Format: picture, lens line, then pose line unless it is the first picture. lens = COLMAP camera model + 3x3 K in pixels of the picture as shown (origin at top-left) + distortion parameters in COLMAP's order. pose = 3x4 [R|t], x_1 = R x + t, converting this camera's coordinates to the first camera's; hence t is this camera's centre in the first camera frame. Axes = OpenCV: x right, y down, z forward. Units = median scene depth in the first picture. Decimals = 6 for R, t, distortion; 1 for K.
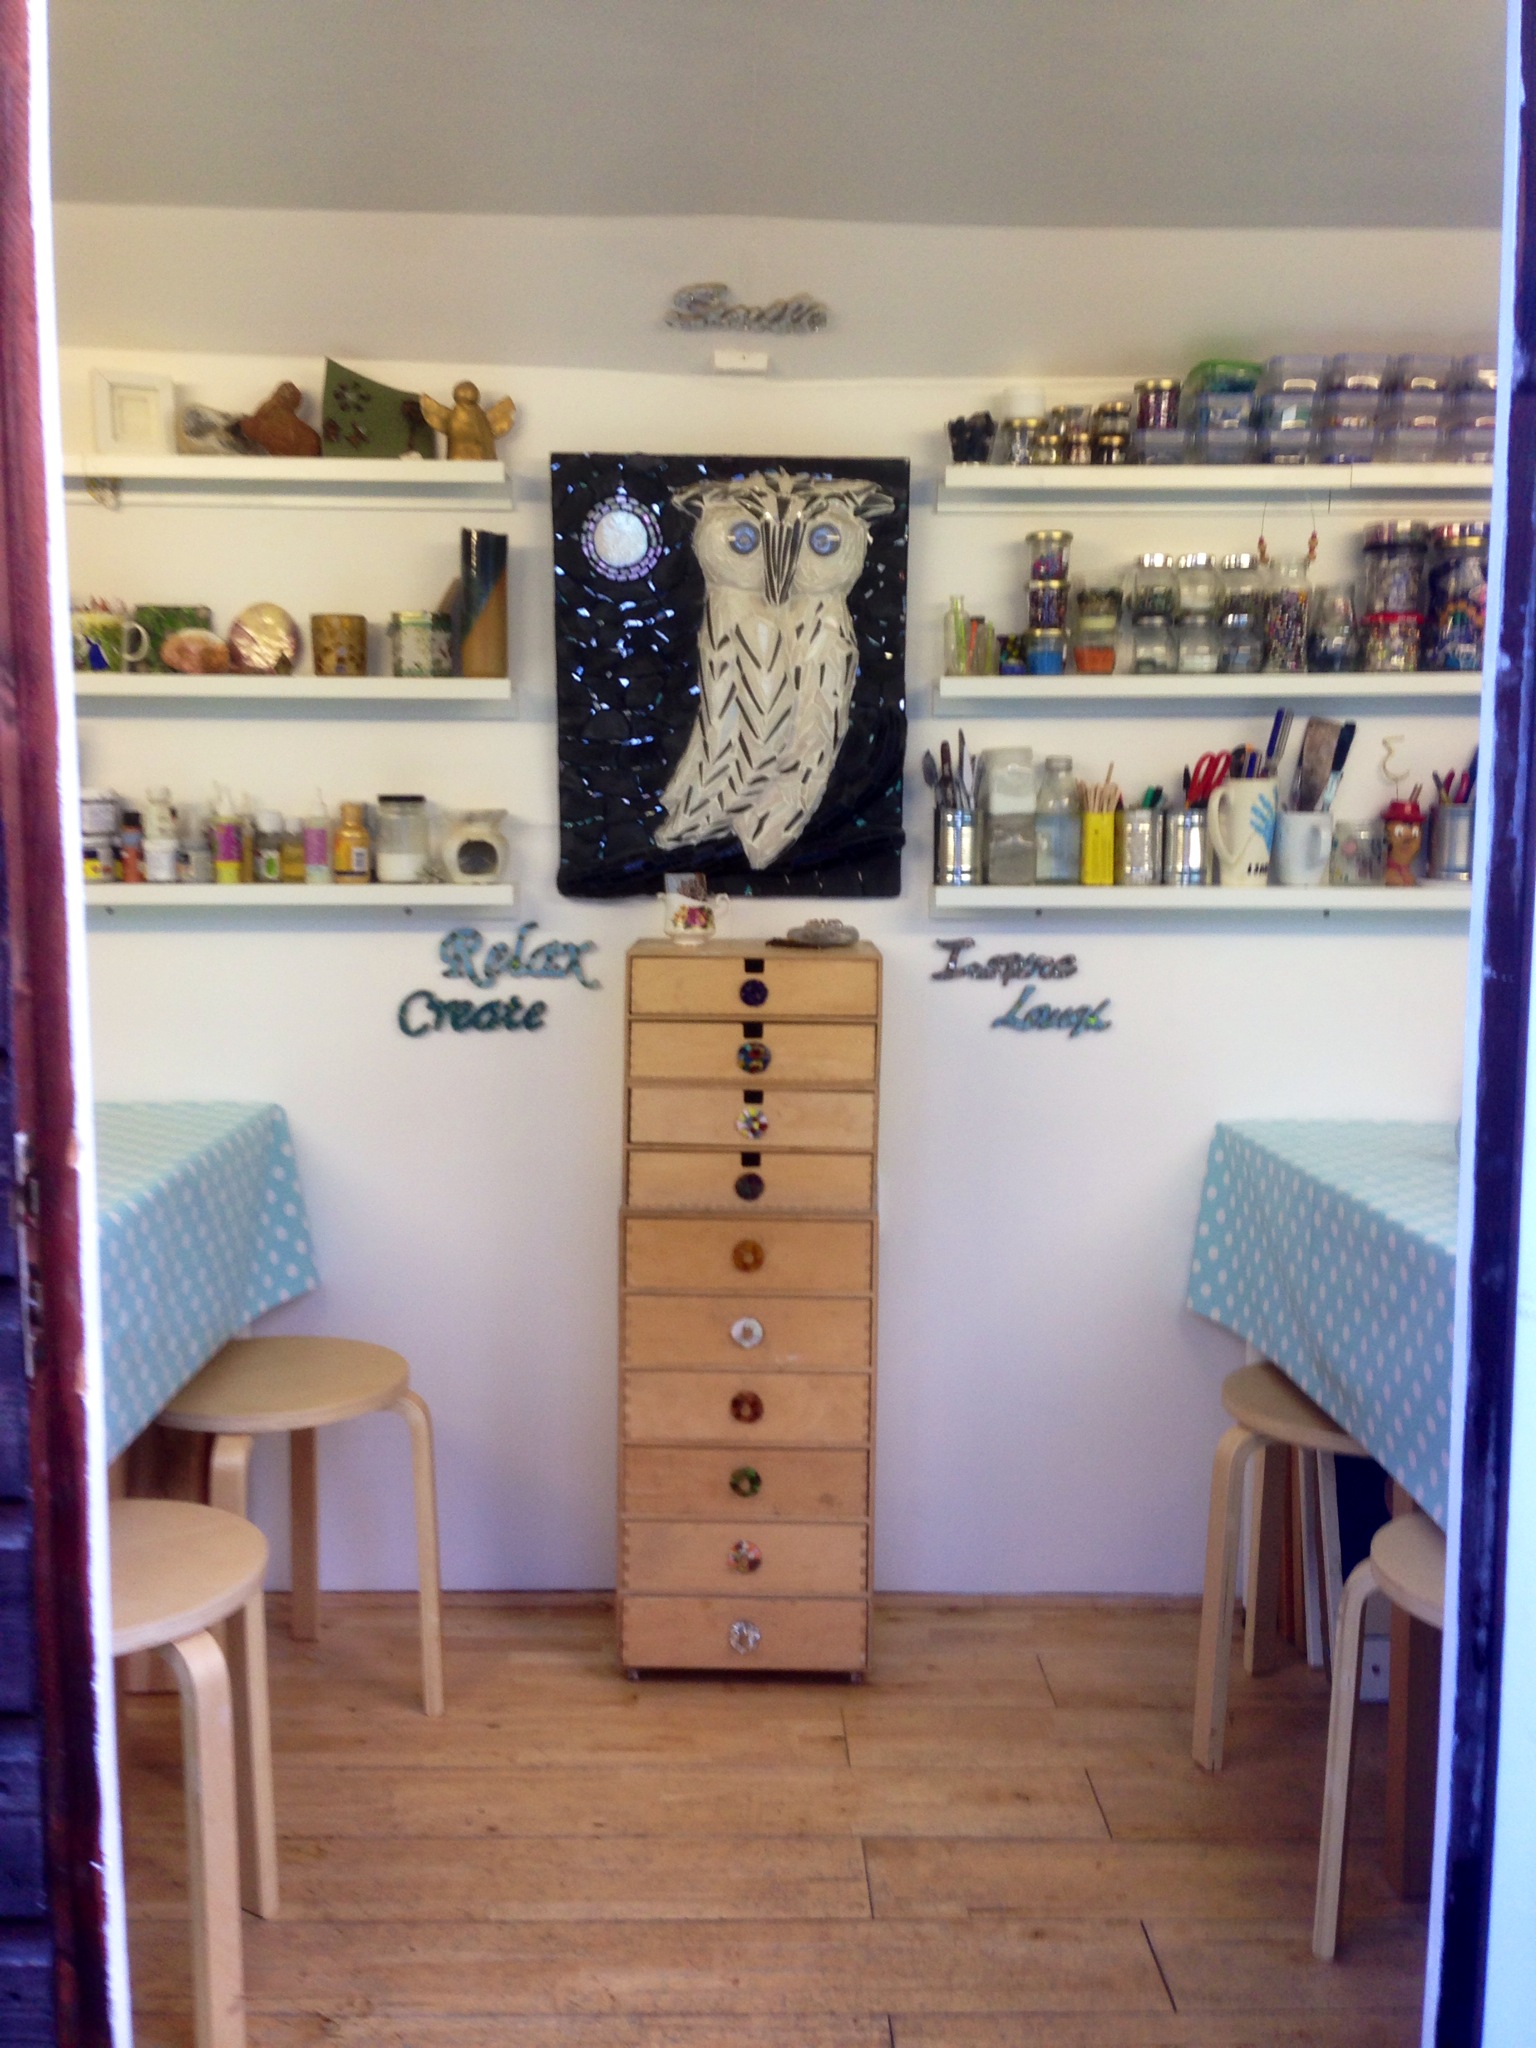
lens RADIAL K [[1870.0, 0, 819.4], [0, 1870.0, 1034.5], [0, 0, 1]] dist [0.049358, 0.000000]
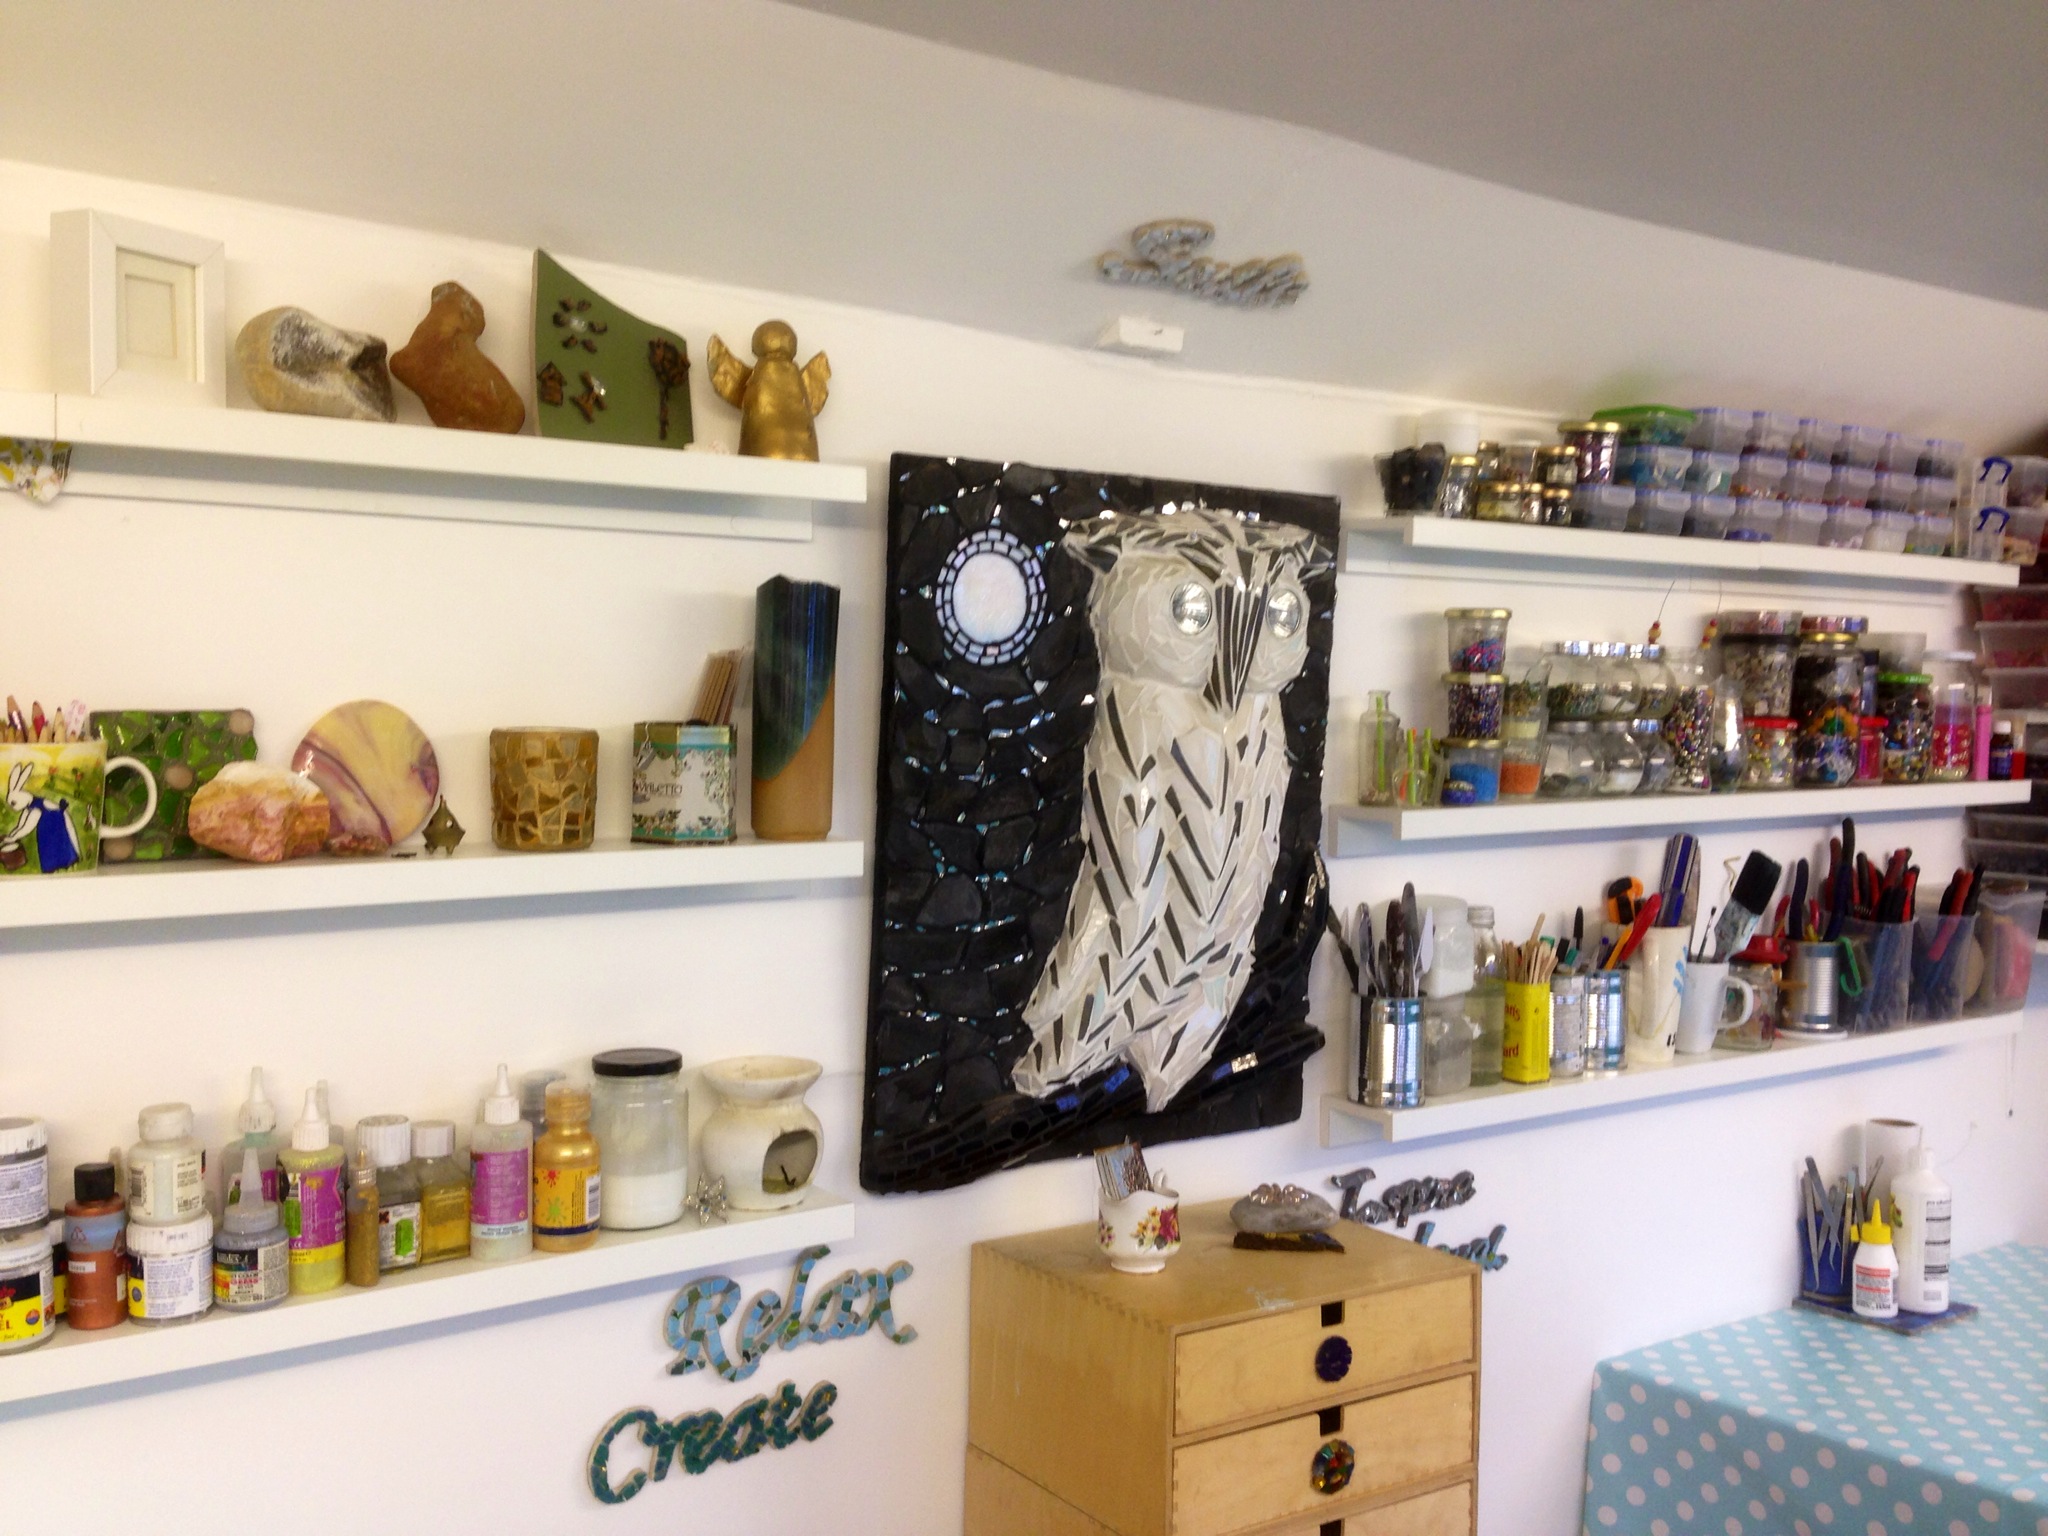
lens RADIAL K [[1870.0, 0, 1024.9], [0, 1870.0, 765.7], [0, 0, 1]] dist [0.049358, 0.000000]
pose [[0.837825, -0.016645, 0.545685, -0.423282], [0.061841, 0.995995, -0.064569, -0.170371], [-0.542424, 0.087843, 0.835499, 0.494477]]
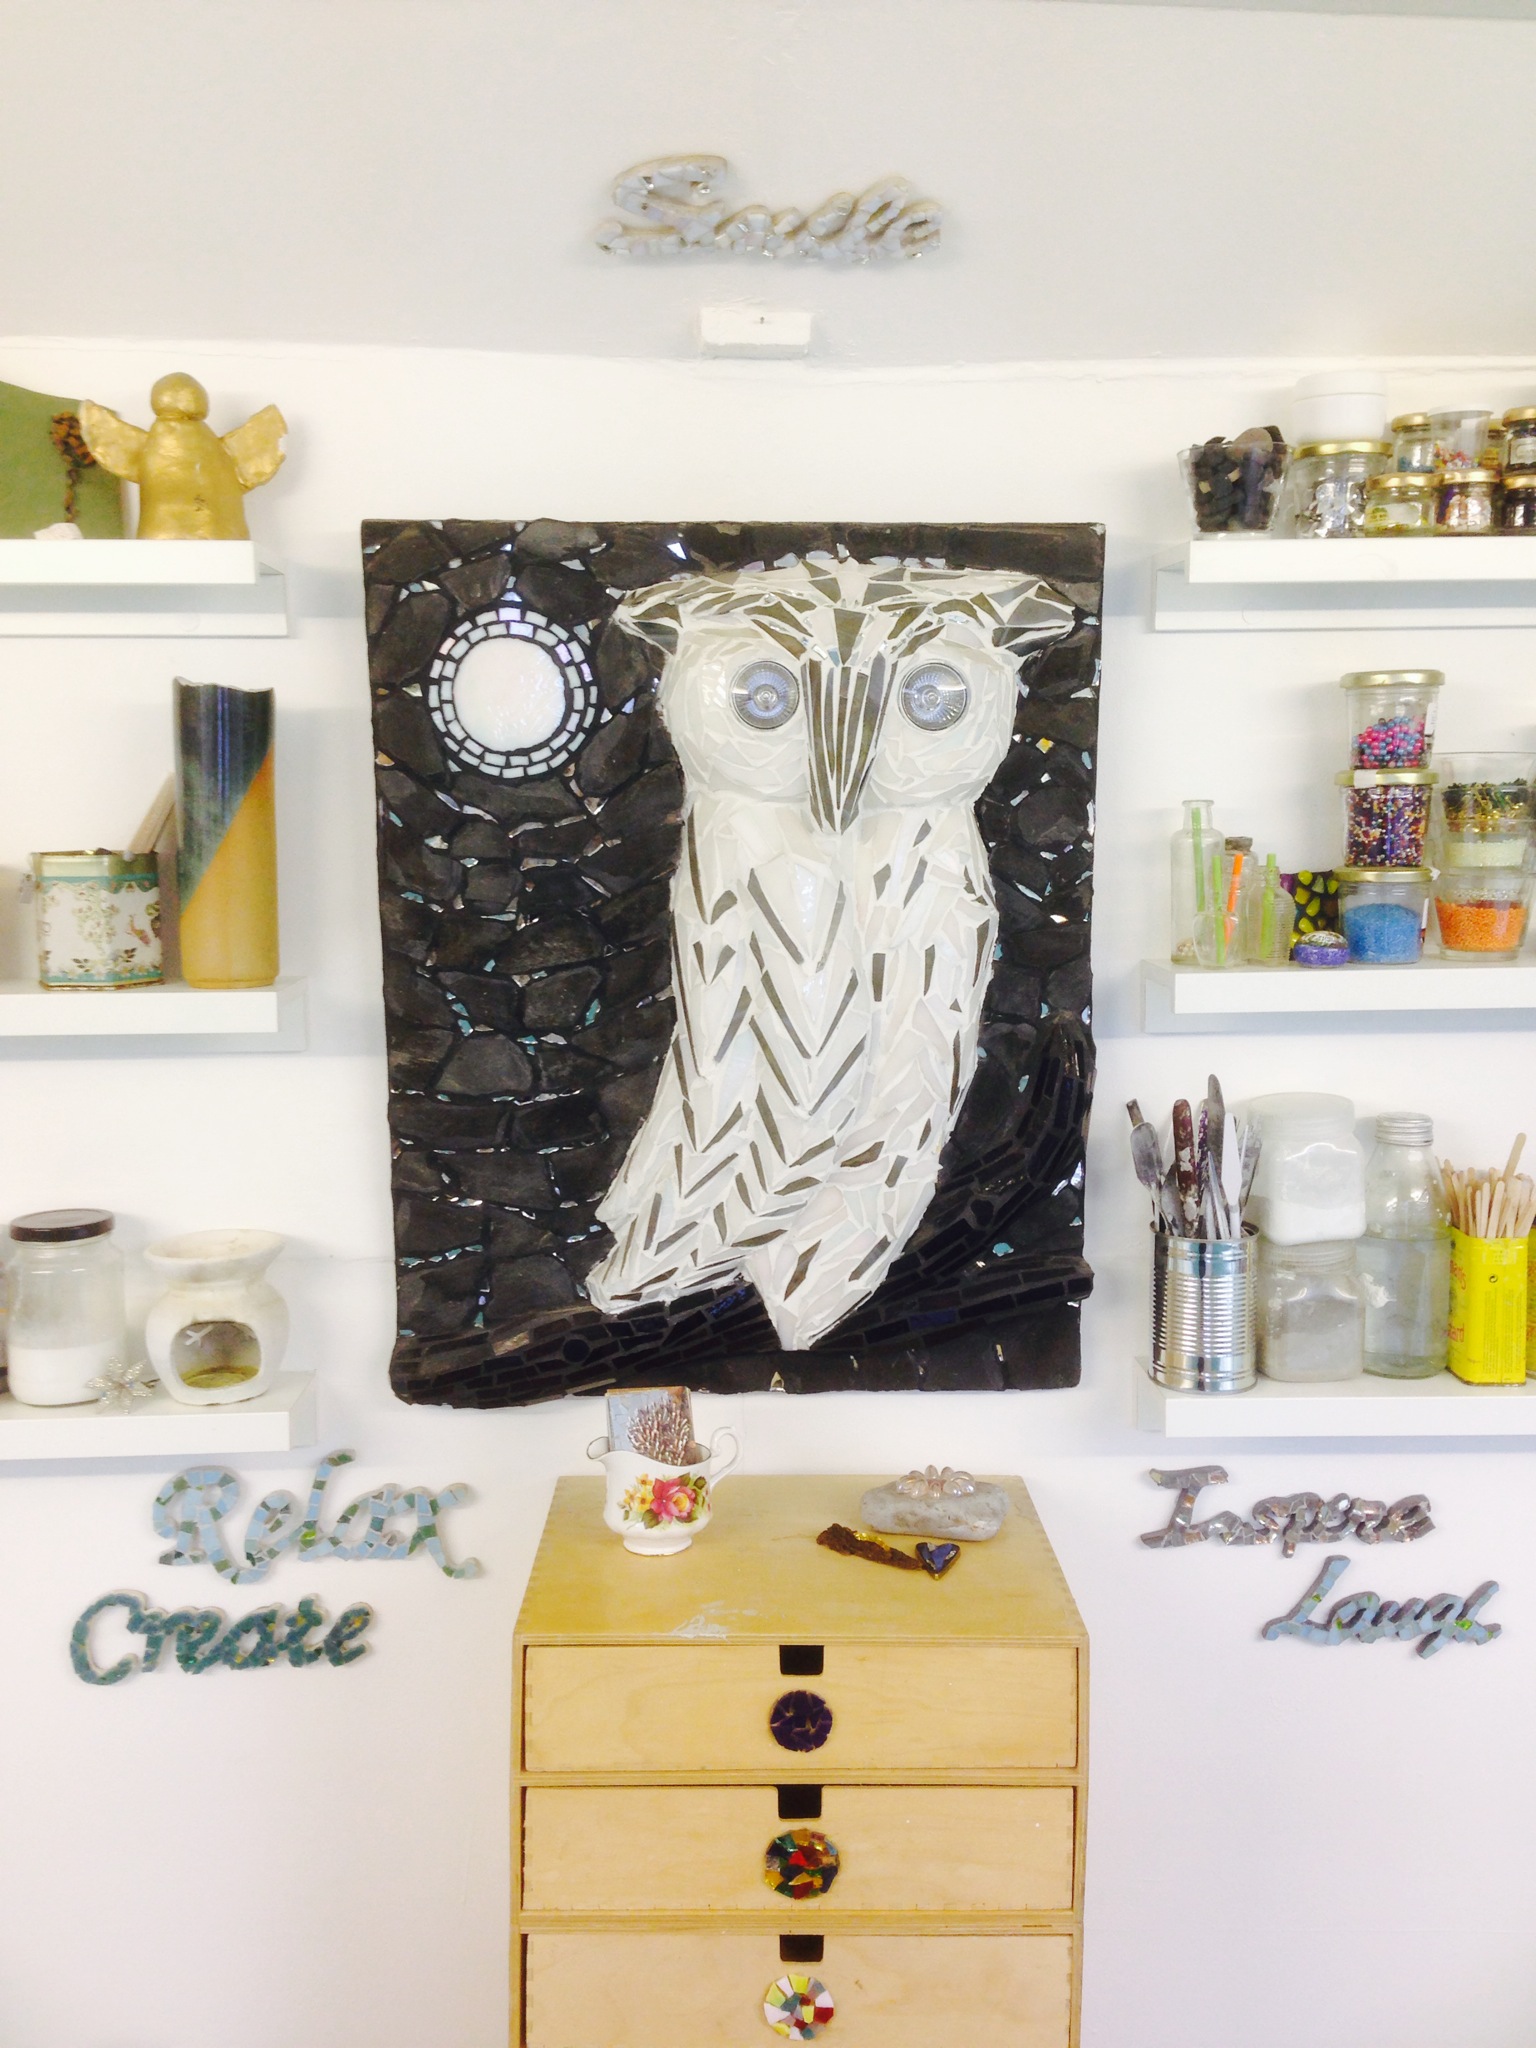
lens RADIAL K [[1870.0, 0, 796.3], [0, 1870.0, 1017.4], [0, 0, 1]] dist [0.049358, 0.000000]
pose [[0.999950, -0.009844, -0.001507, -0.031877], [0.009809, 0.999708, -0.022062, -0.168704], [0.001724, 0.022046, 0.999755, 0.516135]]
